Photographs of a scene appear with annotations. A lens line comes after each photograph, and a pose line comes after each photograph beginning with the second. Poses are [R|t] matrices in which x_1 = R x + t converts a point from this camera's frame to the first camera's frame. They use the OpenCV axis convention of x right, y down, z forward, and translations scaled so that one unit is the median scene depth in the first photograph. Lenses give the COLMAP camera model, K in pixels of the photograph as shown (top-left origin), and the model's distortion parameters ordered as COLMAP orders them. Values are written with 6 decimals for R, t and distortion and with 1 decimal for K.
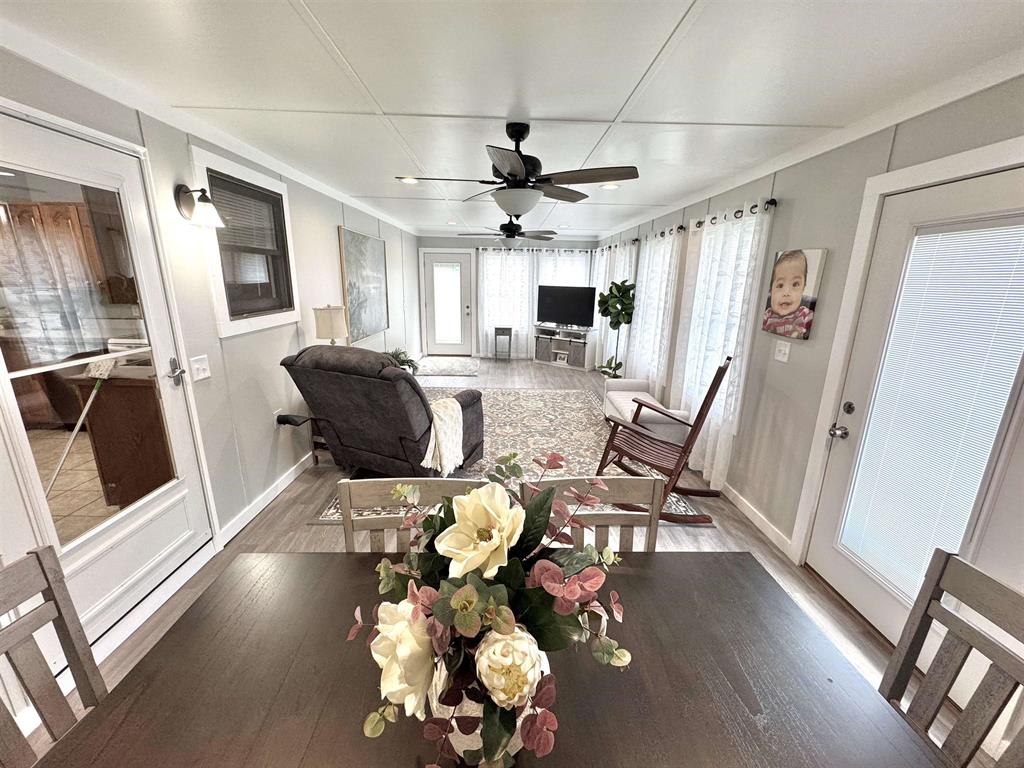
lens RADIAL K [[409.1, 0, 510.7], [0, 409.1, 383.2], [0, 0, 1]] dist [-0.000561, -0.000155]
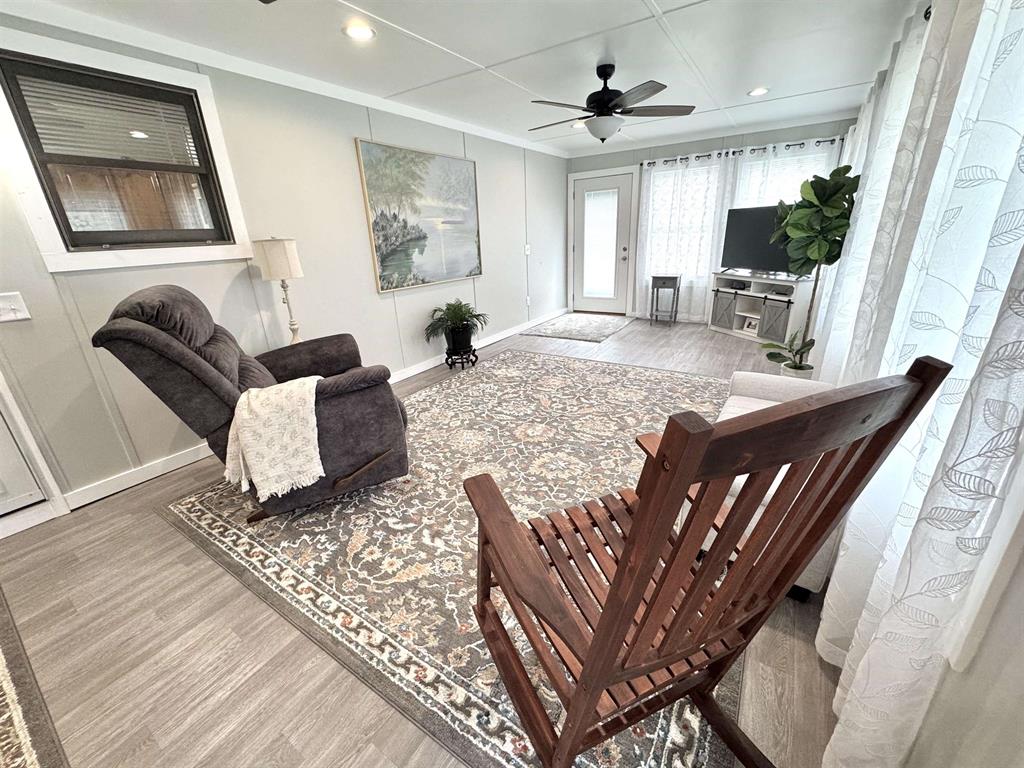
lens RADIAL K [[409.1, 0, 510.8], [0, 409.1, 382.3], [0, 0, 1]] dist [-0.000561, -0.000155]
pose [[0.827165, 0.139976, -0.544247, 0.422590], [-0.083319, 0.988325, 0.127559, -0.056742], [0.555749, -0.060166, 0.829170, 0.626114]]
